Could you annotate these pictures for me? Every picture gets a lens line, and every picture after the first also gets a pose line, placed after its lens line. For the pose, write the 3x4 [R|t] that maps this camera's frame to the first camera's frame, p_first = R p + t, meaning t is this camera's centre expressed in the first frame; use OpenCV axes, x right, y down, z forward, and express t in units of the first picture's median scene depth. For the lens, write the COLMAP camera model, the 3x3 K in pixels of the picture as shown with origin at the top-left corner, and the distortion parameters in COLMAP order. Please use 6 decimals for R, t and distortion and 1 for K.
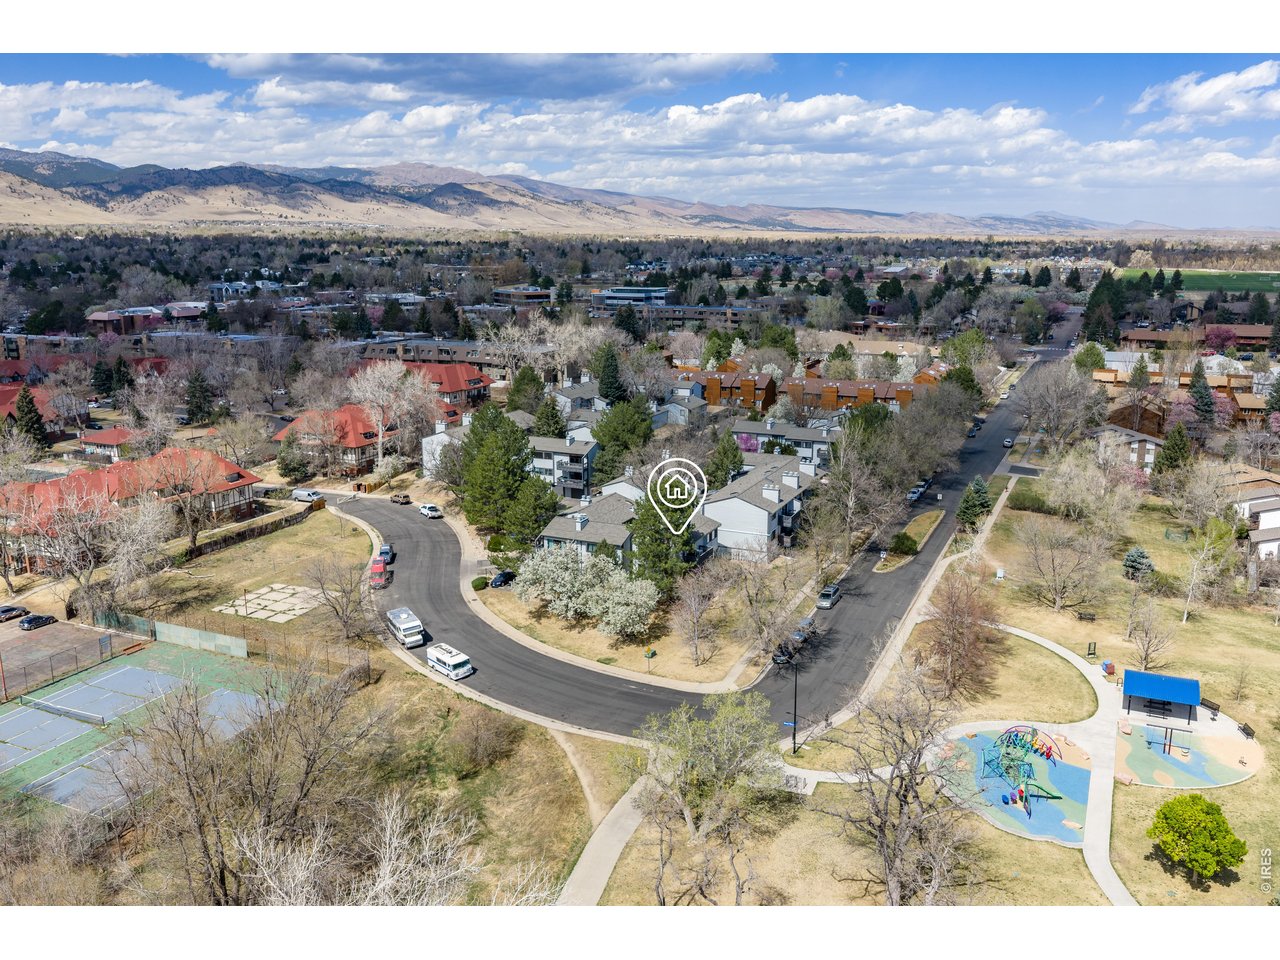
lens RADIAL K [[1062.2, 0, 640.7], [0, 1062.2, 479.8], [0, 0, 1]] dist [0.012776, -0.022777]
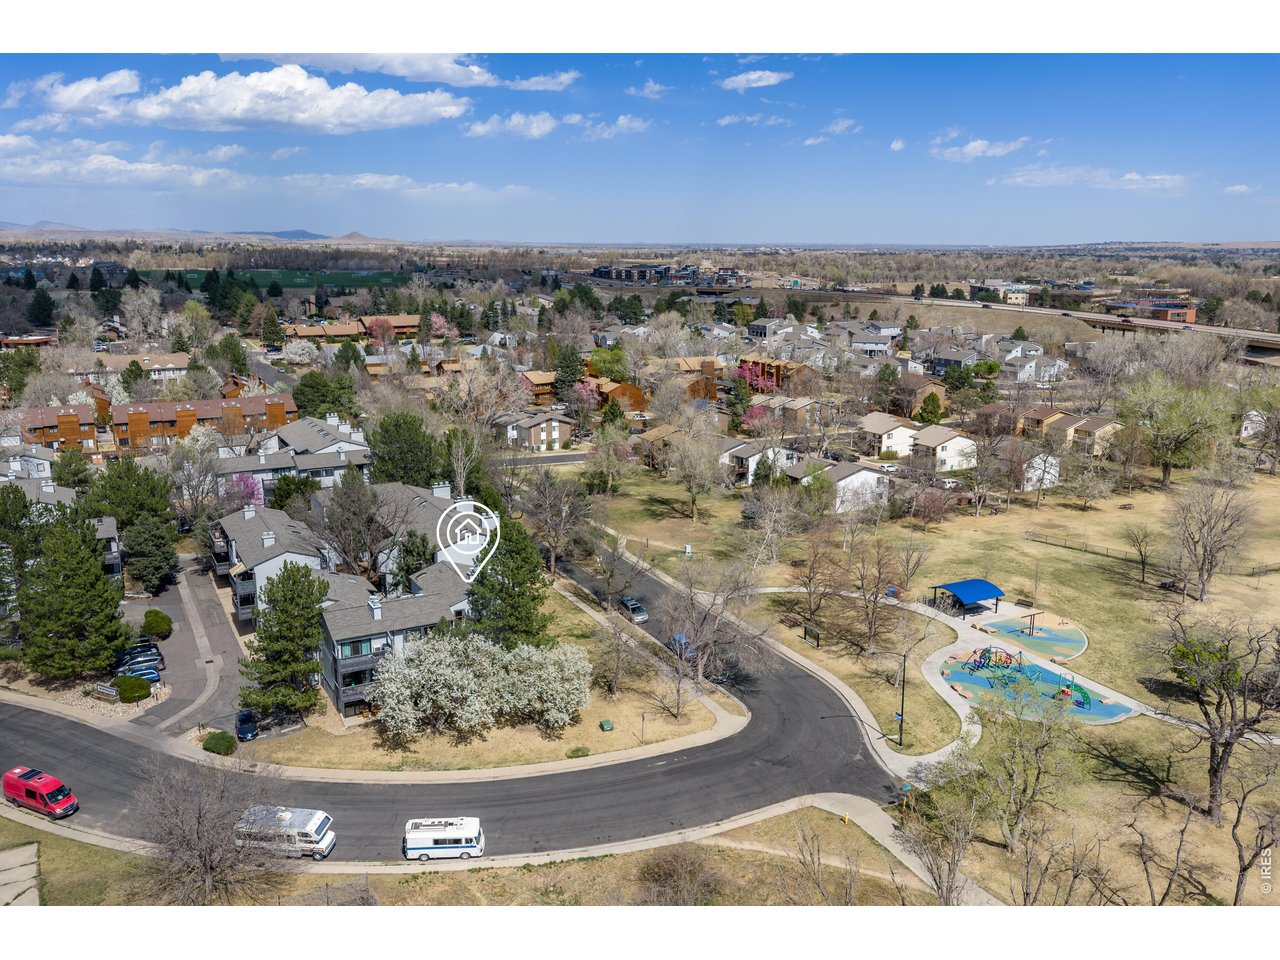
lens RADIAL K [[1062.2, 0, 642.2], [0, 1062.2, 478.9], [0, 0, 1]] dist [0.012776, -0.022777]
pose [[0.597215, -0.172369, 0.783341, -0.225431], [0.173643, 0.981259, 0.083535, -0.034381], [-0.783060, 0.086133, 0.615954, 0.171144]]
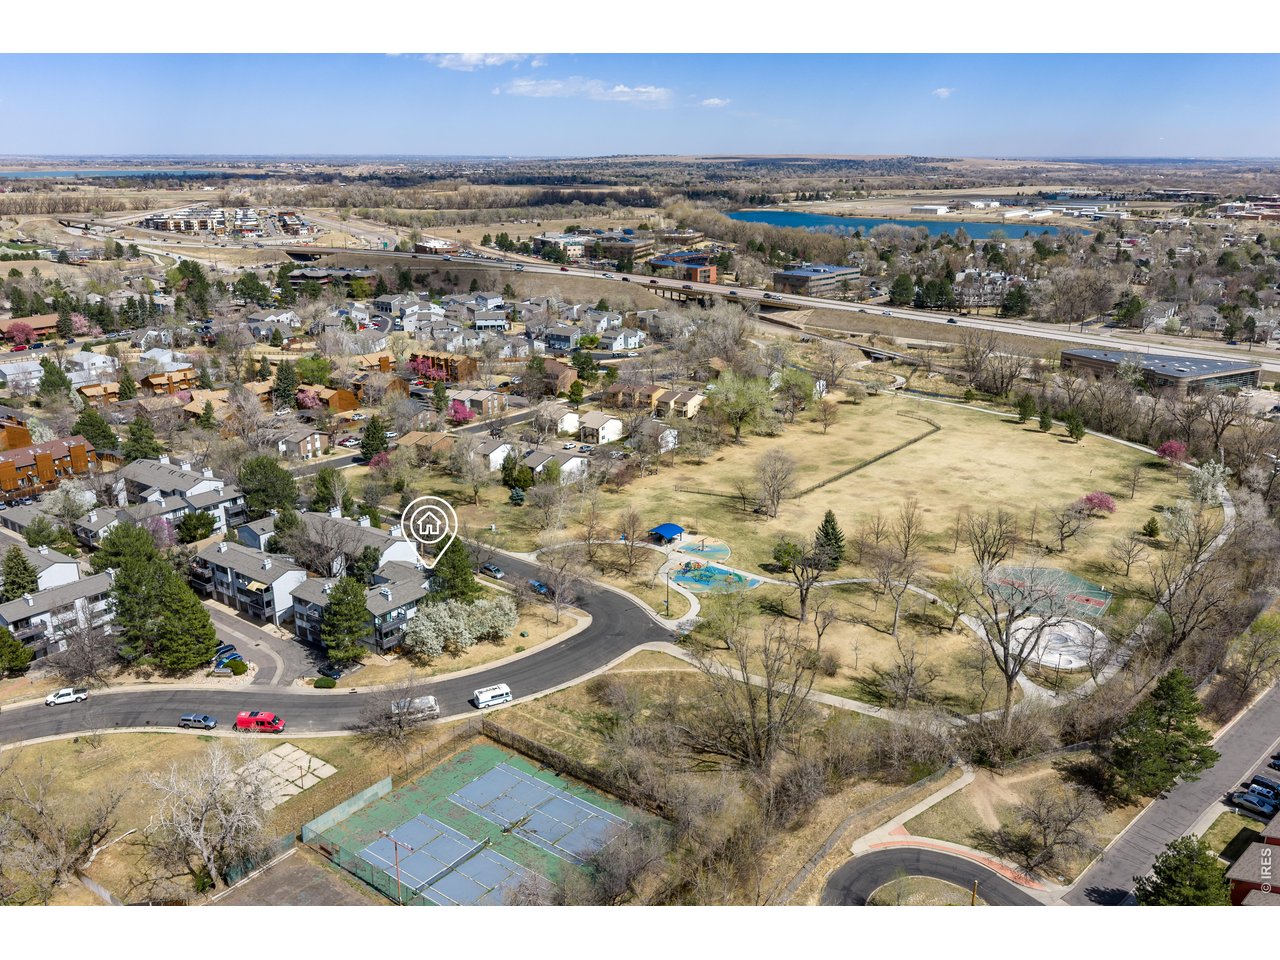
lens RADIAL K [[1062.2, 0, 640.2], [0, 1062.2, 482.3], [0, 0, 1]] dist [0.012776, -0.022777]
pose [[0.209753, -0.290741, 0.933527, -0.521534], [0.216228, 0.944920, 0.245705, -0.153481], [-0.953545, 0.150318, 0.261067, 0.147375]]
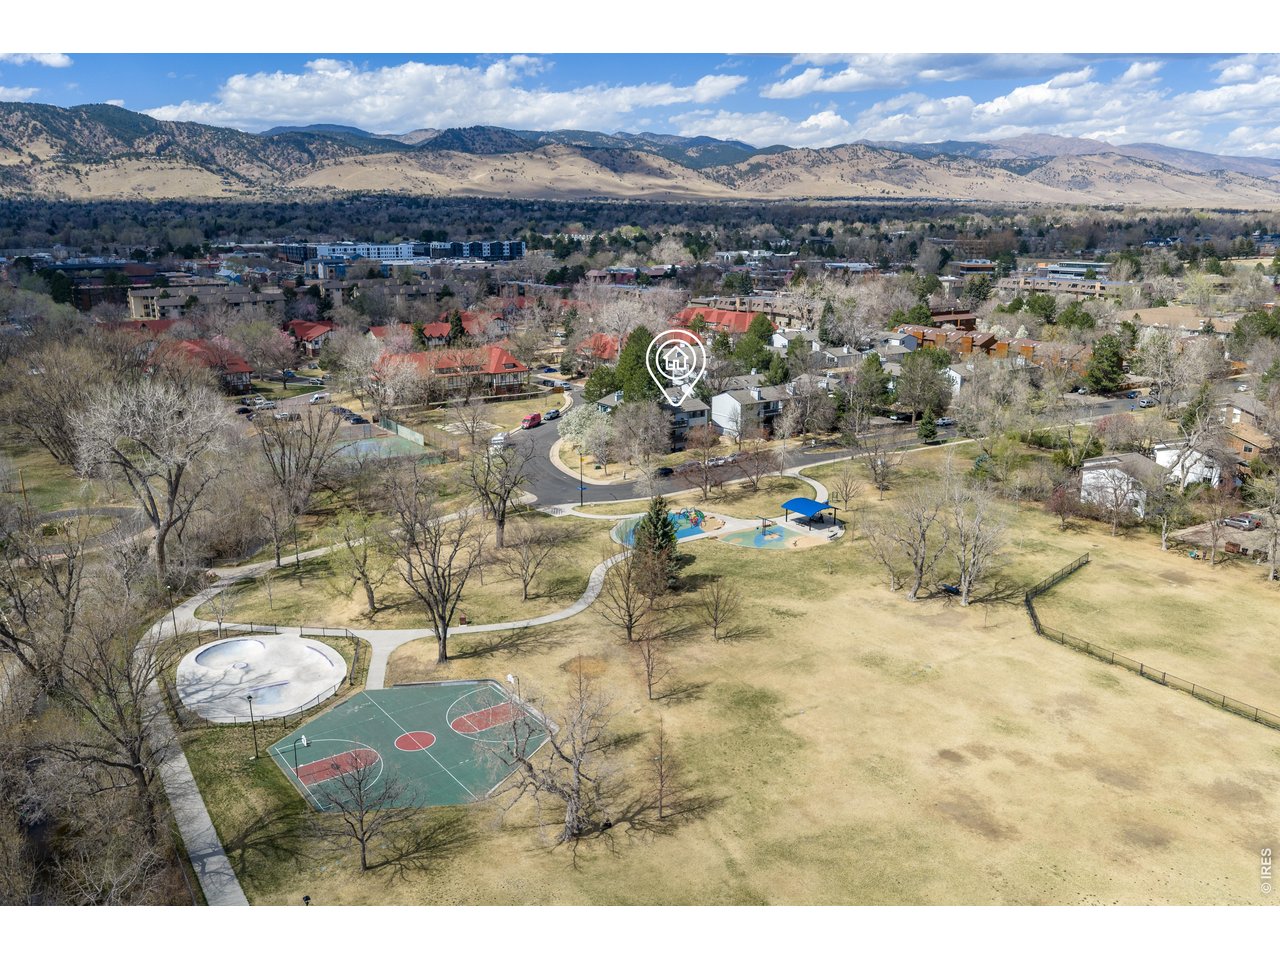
lens RADIAL K [[1062.2, 0, 640.7], [0, 1062.2, 481.4], [0, 0, 1]] dist [0.012776, -0.022777]
pose [[0.850988, 0.129407, -0.508993, 0.348190], [-0.117186, 0.991521, 0.056161, 0.032374], [0.511944, 0.011854, 0.858937, -0.147835]]
